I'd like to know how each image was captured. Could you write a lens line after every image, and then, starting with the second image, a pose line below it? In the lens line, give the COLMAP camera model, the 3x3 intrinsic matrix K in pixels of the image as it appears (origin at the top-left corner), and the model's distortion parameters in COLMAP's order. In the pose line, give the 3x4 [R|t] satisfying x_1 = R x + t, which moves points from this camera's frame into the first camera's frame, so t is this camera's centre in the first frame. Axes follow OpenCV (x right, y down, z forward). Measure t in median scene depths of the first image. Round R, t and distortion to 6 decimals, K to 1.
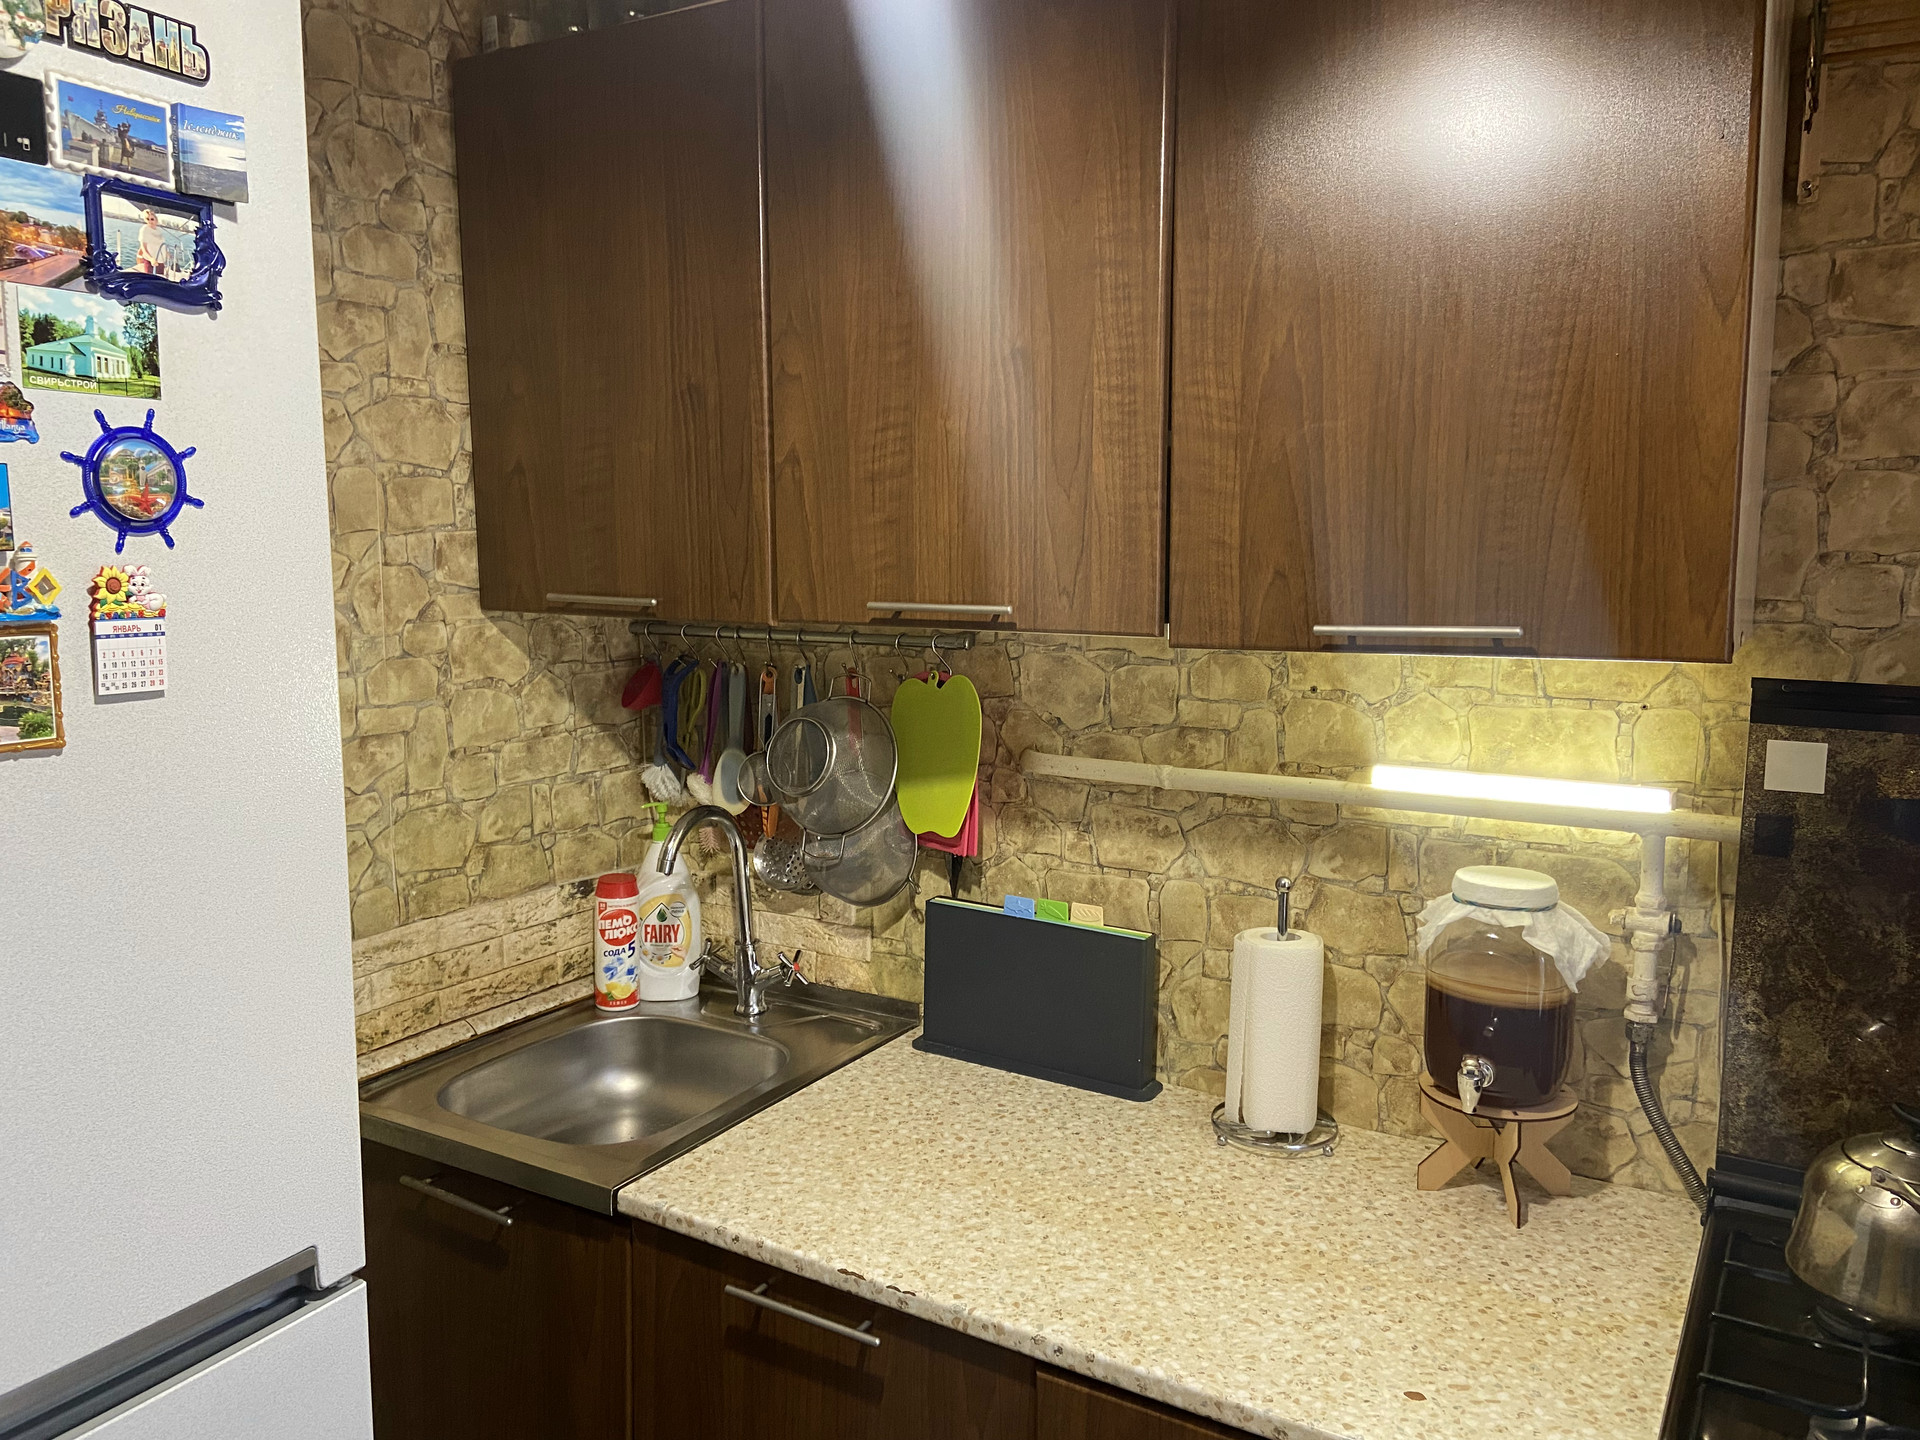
lens RADIAL K [[1454.1, 0, 989.2], [0, 1454.1, 719.6], [0, 0, 1]] dist [0.074699, -0.085346]
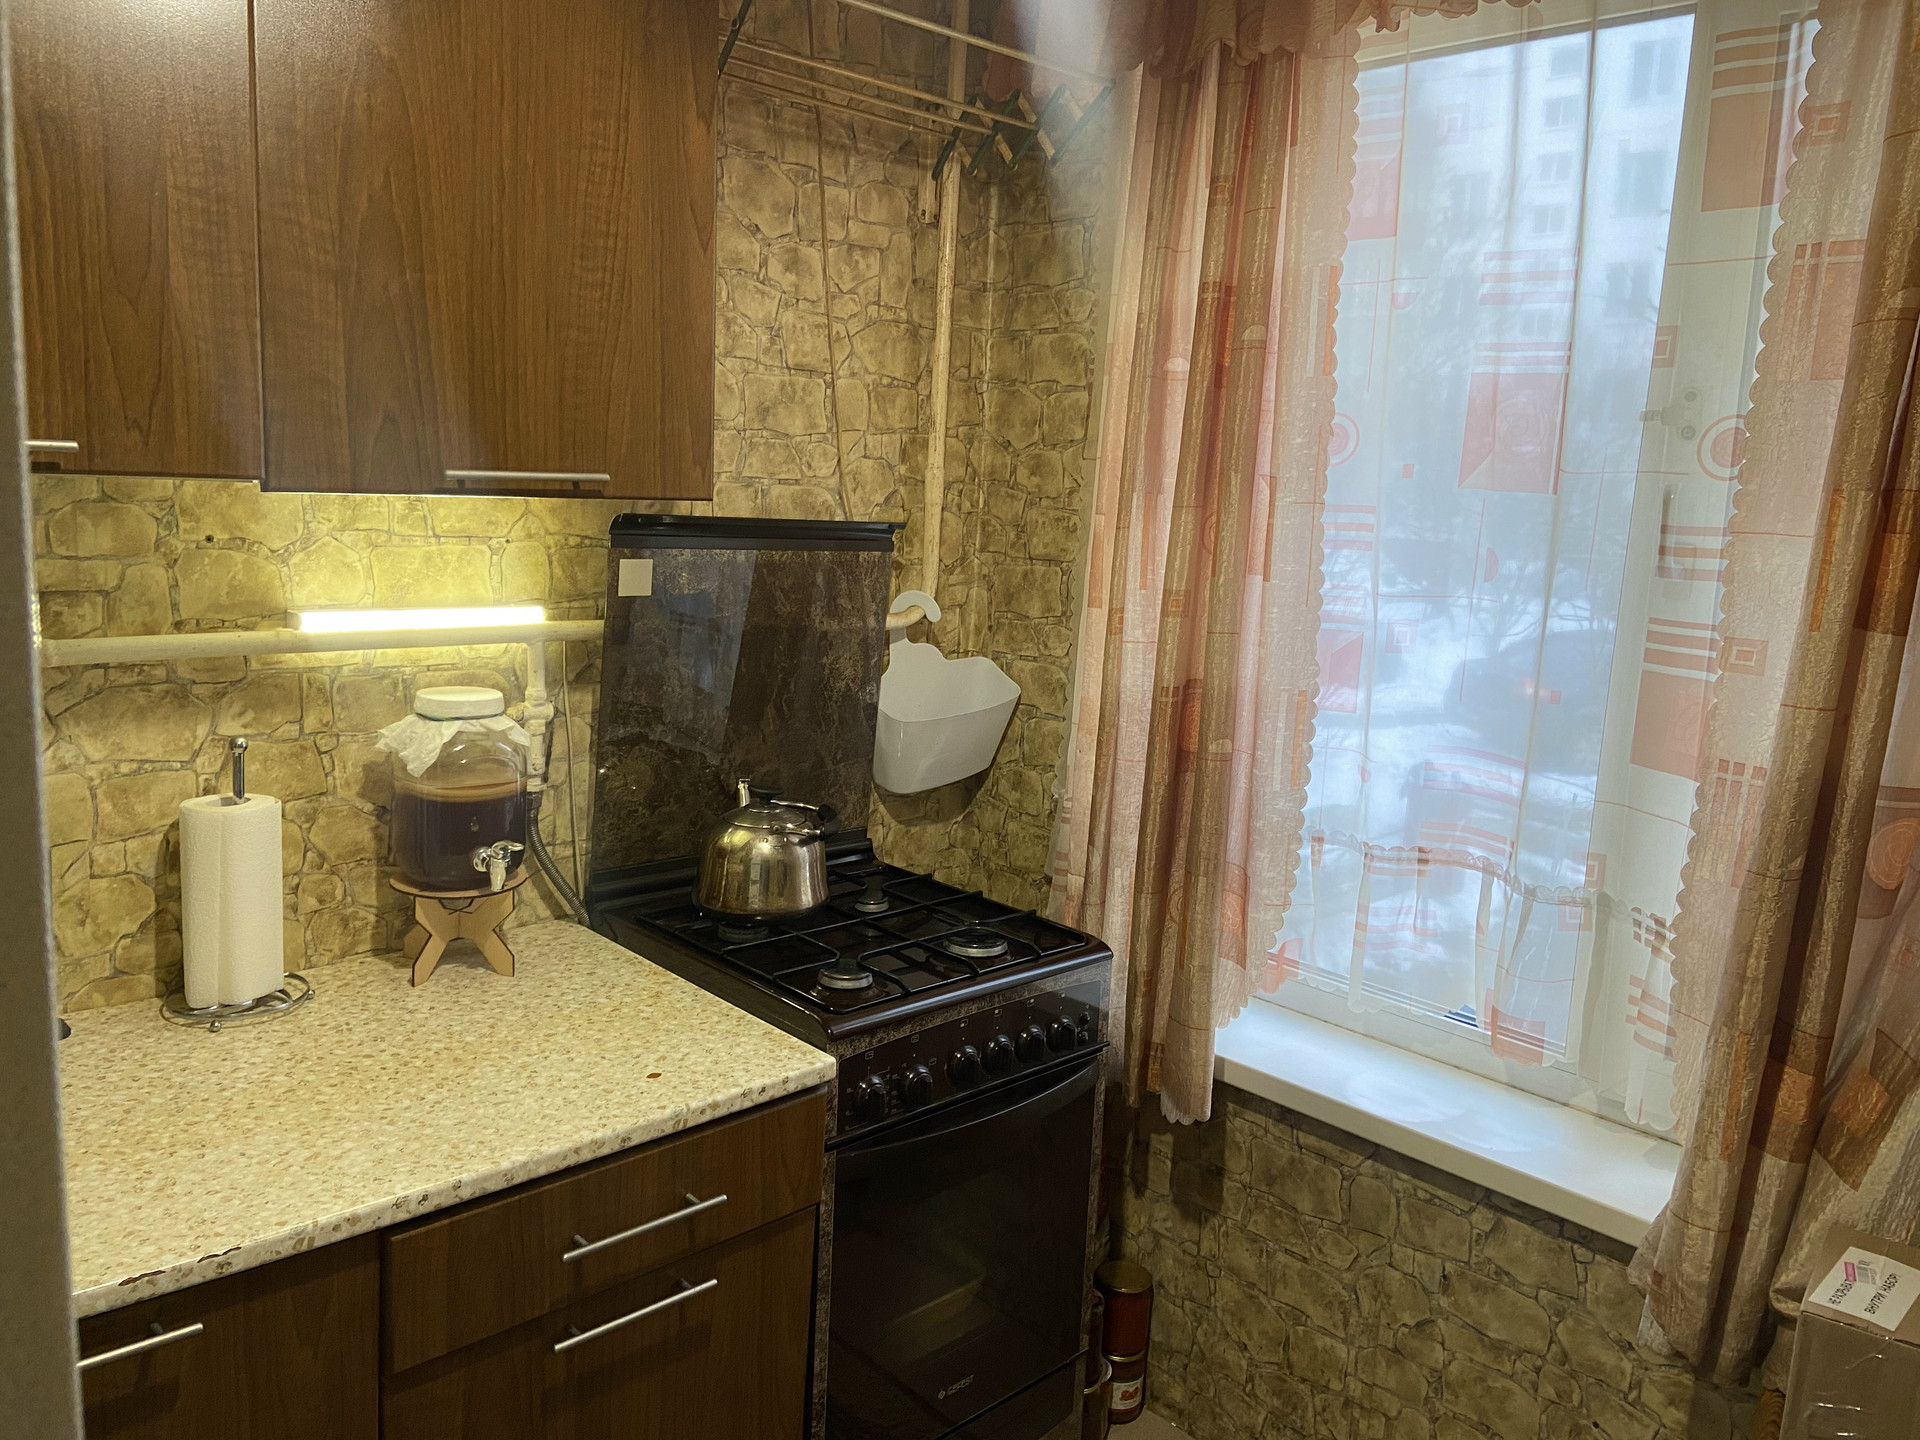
lens RADIAL K [[1454.1, 0, 962.0], [0, 1454.1, 718.9], [0, 0, 1]] dist [0.074699, -0.085346]
pose [[0.257816, -0.153629, 0.953902, -0.703637], [0.064612, 0.987809, 0.141627, -0.011383], [-0.964031, 0.025120, 0.264599, 0.341931]]
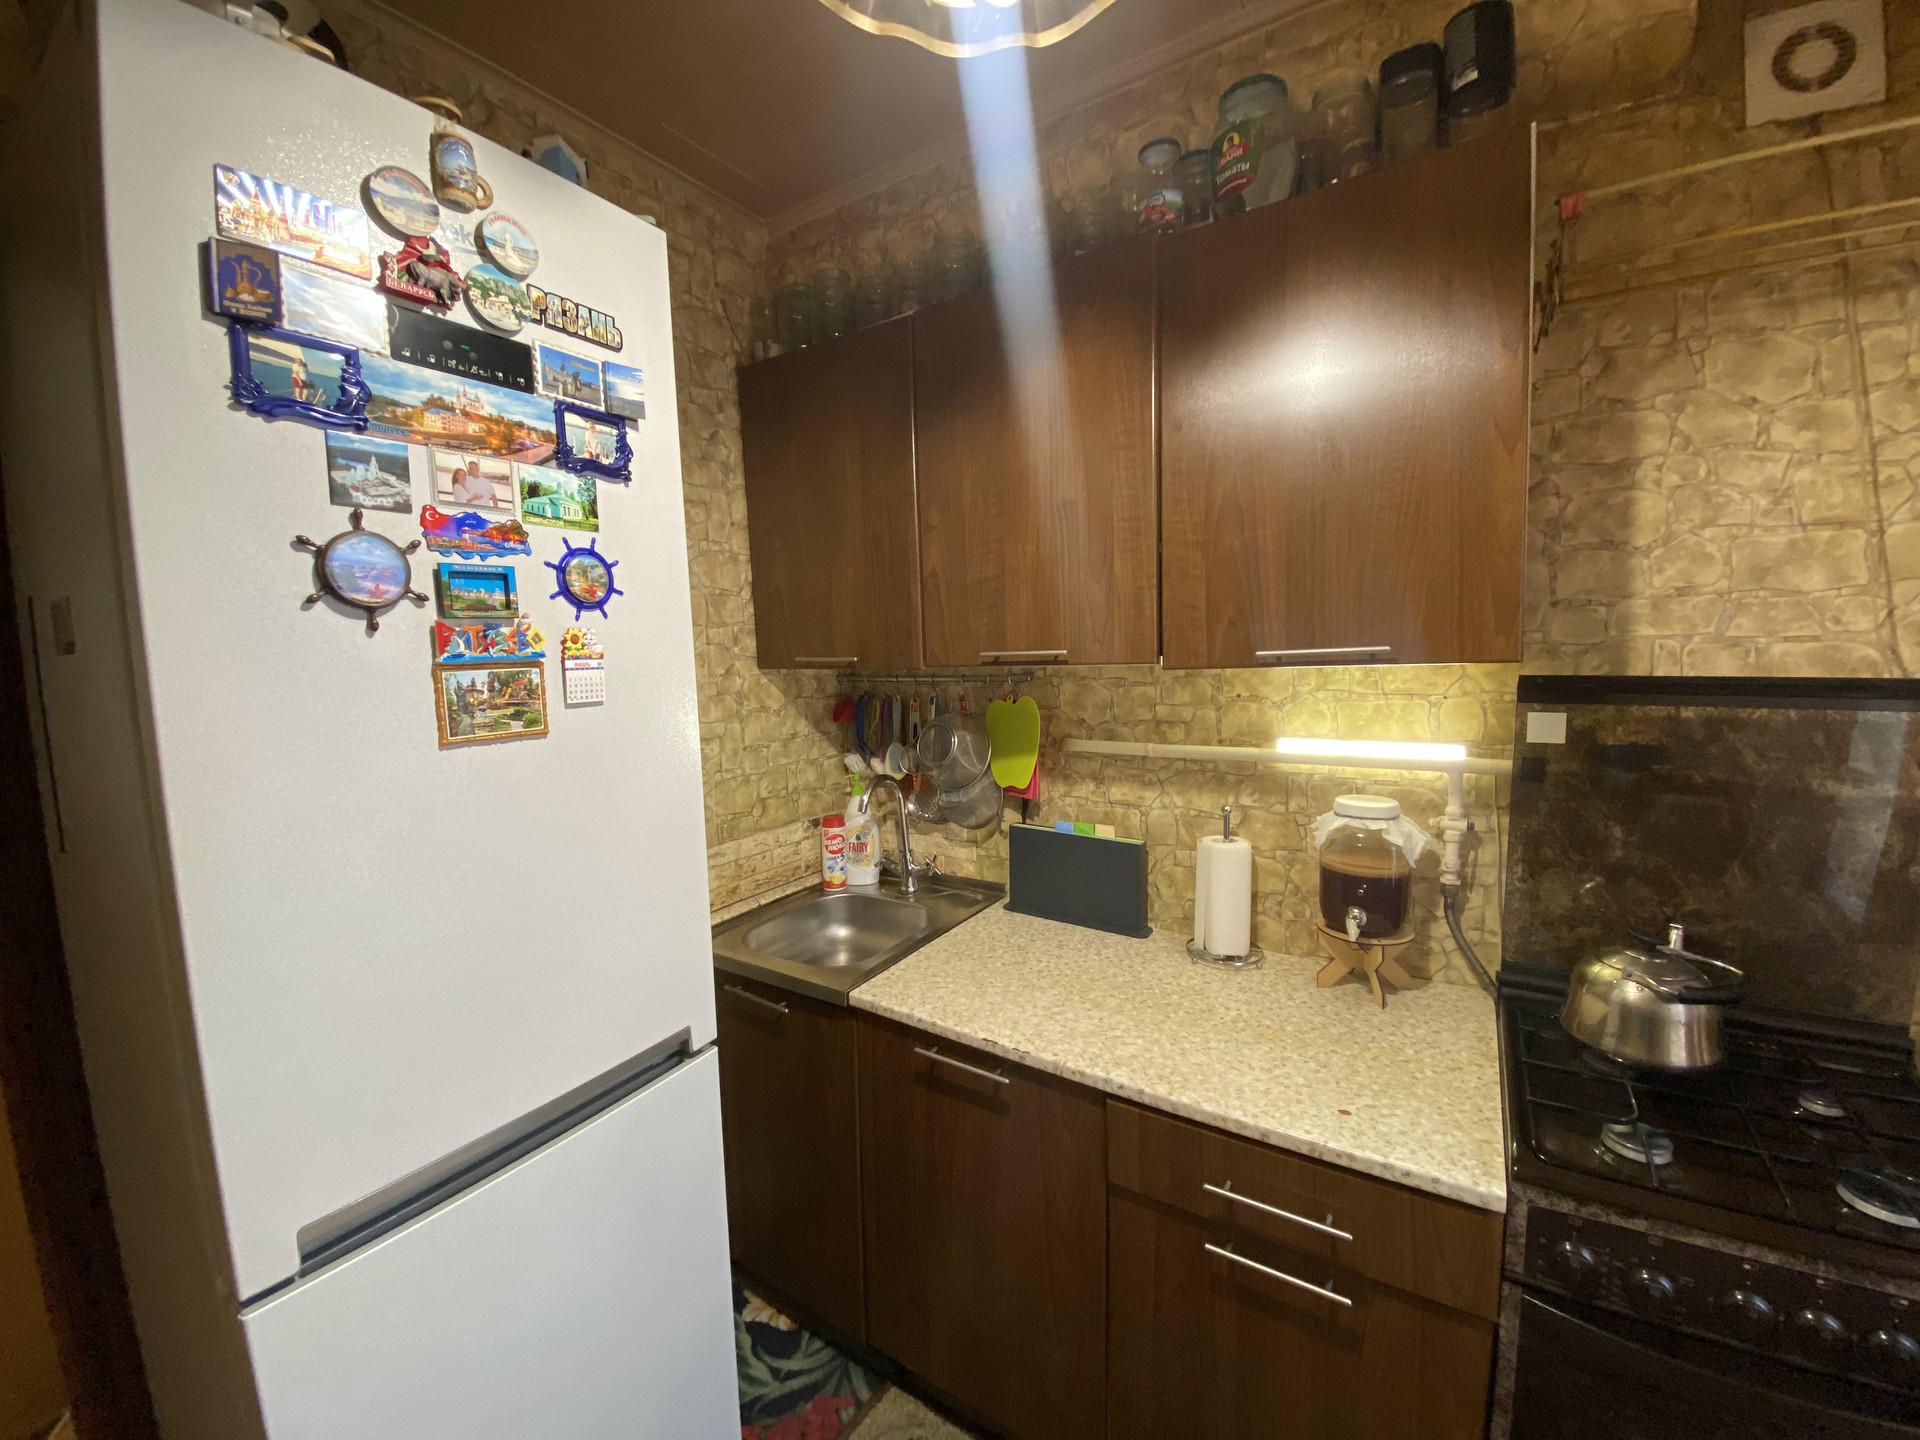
lens RADIAL K [[775.8, 0, 960.4], [0, 775.8, 718.3], [0, 0, 1]] dist [0.011409, -0.016019]
pose [[0.998233, -0.029698, -0.051460, -0.070606], [0.028397, 0.999263, -0.025825, 0.024651], [0.052189, 0.024318, 0.998341, 0.087031]]
